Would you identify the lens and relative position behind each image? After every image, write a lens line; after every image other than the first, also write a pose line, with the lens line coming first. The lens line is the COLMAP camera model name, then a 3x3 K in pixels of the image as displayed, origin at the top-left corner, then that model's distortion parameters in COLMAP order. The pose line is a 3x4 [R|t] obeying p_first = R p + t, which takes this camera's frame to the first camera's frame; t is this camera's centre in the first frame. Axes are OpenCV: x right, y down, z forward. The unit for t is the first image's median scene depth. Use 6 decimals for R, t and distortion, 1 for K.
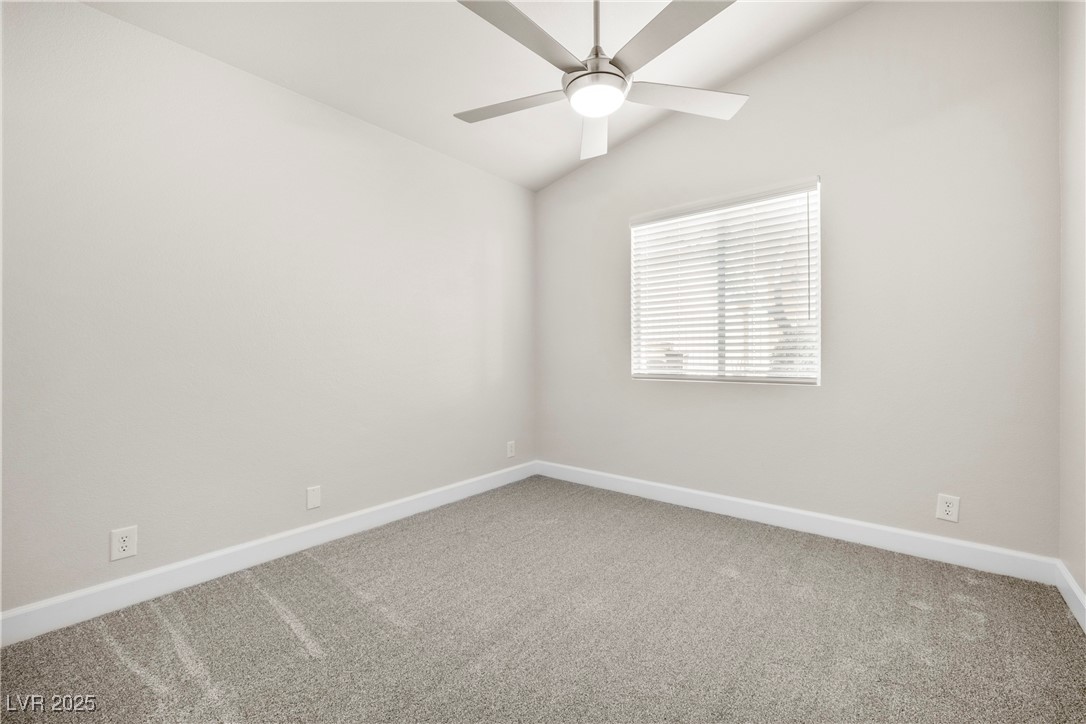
lens RADIAL K [[453.2, 0, 539.9], [0, 453.2, 360.0], [0, 0, 1]] dist [-0.002535, -0.000241]
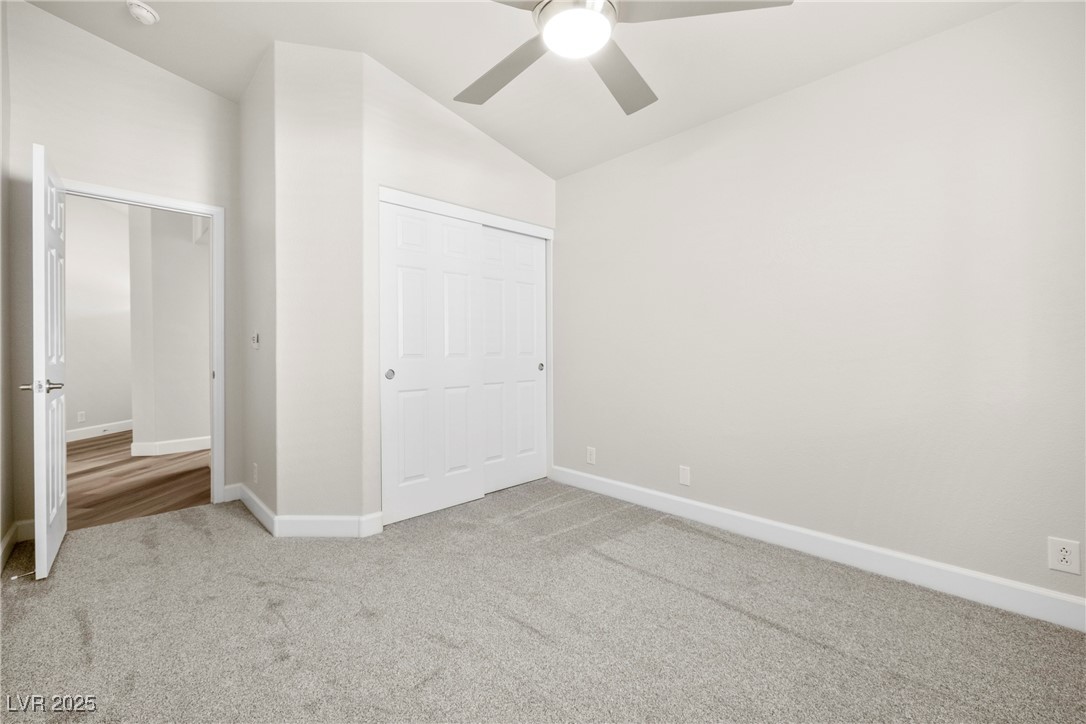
lens RADIAL K [[453.2, 0, 545.7], [0, 453.2, 356.2], [0, 0, 1]] dist [-0.002535, -0.000241]
pose [[-0.118615, 0.018501, -0.992768, 0.759876], [-0.003794, 0.999811, 0.019085, -0.031001], [0.992933, 0.006030, -0.118522, 0.840202]]
